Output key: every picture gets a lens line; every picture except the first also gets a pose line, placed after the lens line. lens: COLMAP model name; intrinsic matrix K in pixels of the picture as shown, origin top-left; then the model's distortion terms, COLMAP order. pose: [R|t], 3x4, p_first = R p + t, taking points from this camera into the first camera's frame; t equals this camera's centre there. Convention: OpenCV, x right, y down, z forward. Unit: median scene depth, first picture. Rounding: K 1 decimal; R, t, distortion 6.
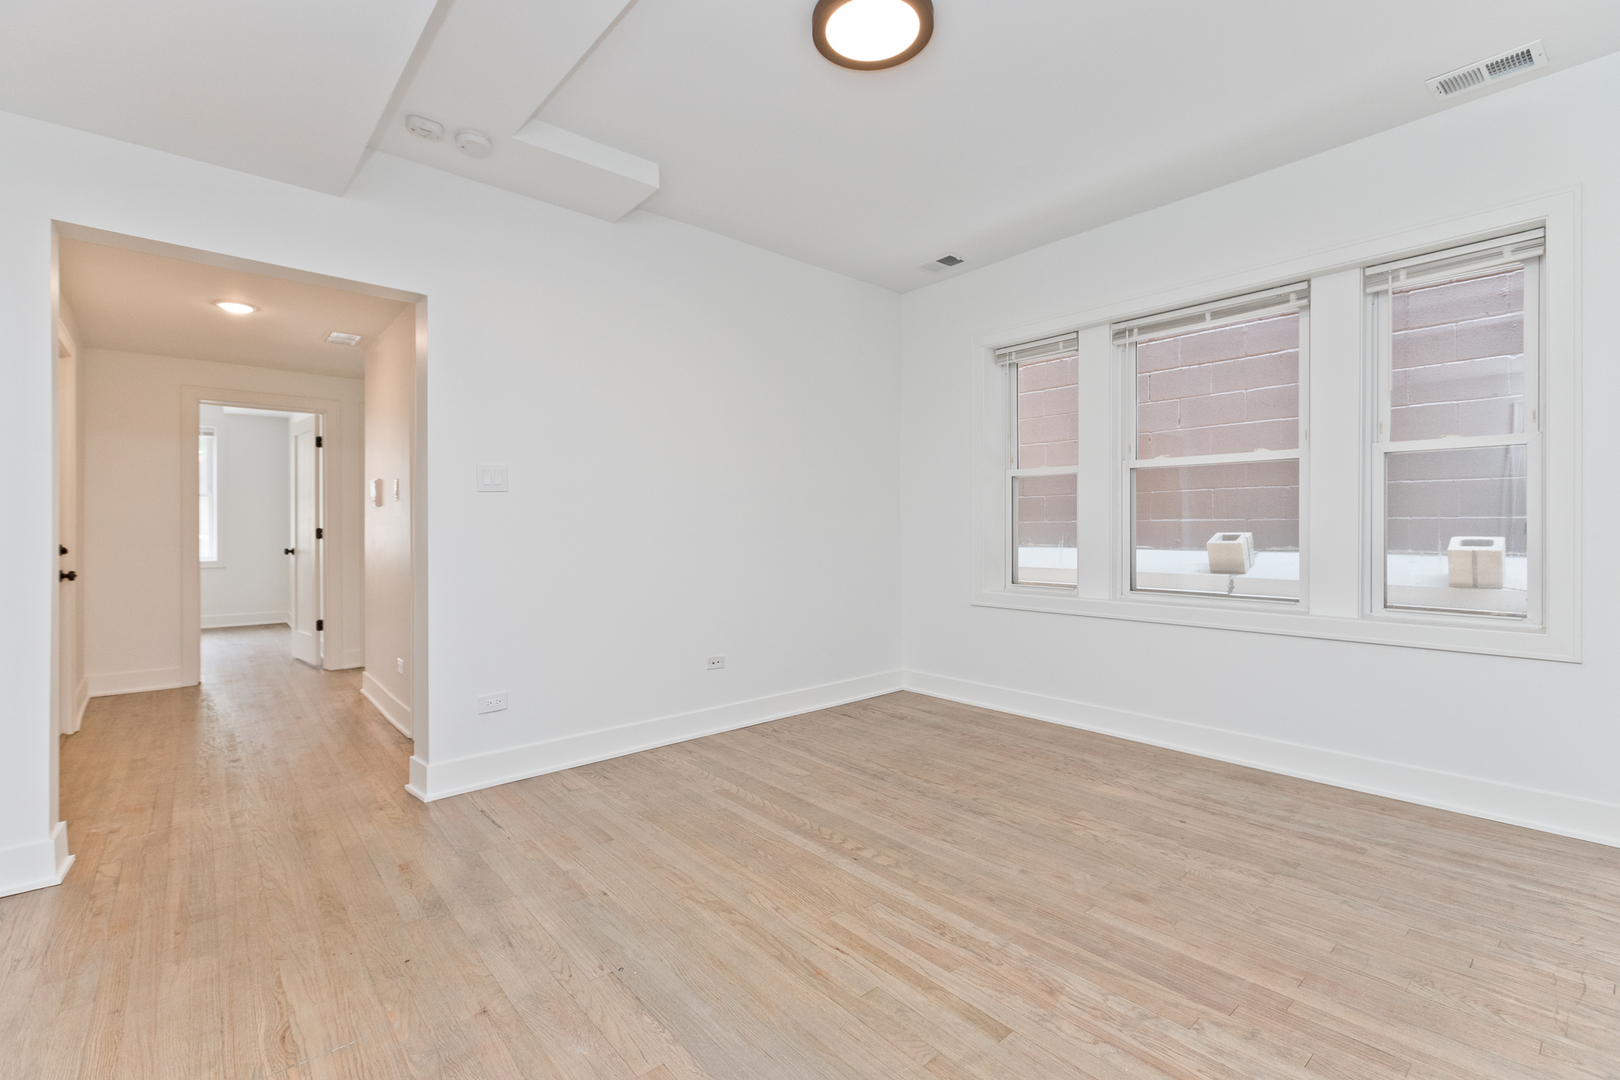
lens RADIAL K [[733.2, 0, 812.3], [0, 733.2, 521.2], [0, 0, 1]] dist [-0.000064, 0.000286]
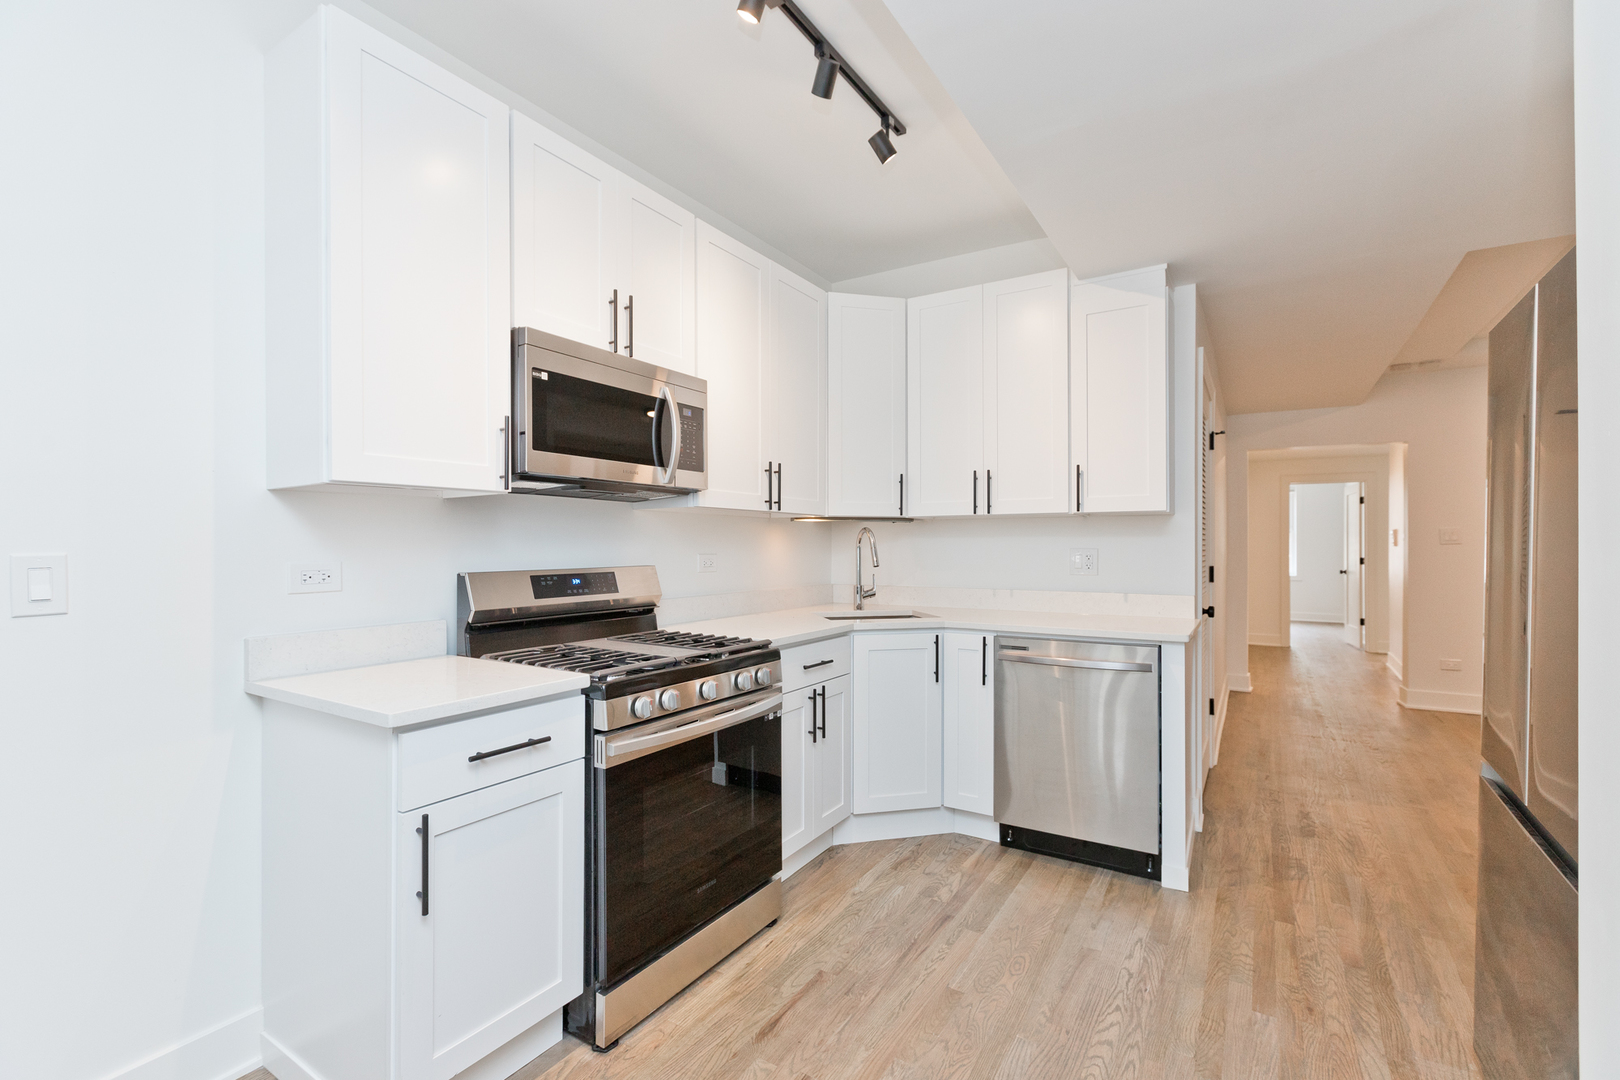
lens RADIAL K [[723.6, 0, 810.0], [0, 723.6, 540.0], [0, 0, 1]] dist [-0.003014, -0.000609]
pose [[0.298970, -0.000271, -0.954263, 0.732704], [0.002119, 0.999998, 0.000379, -0.053521], [0.954260, -0.002135, 0.298970, -0.953381]]
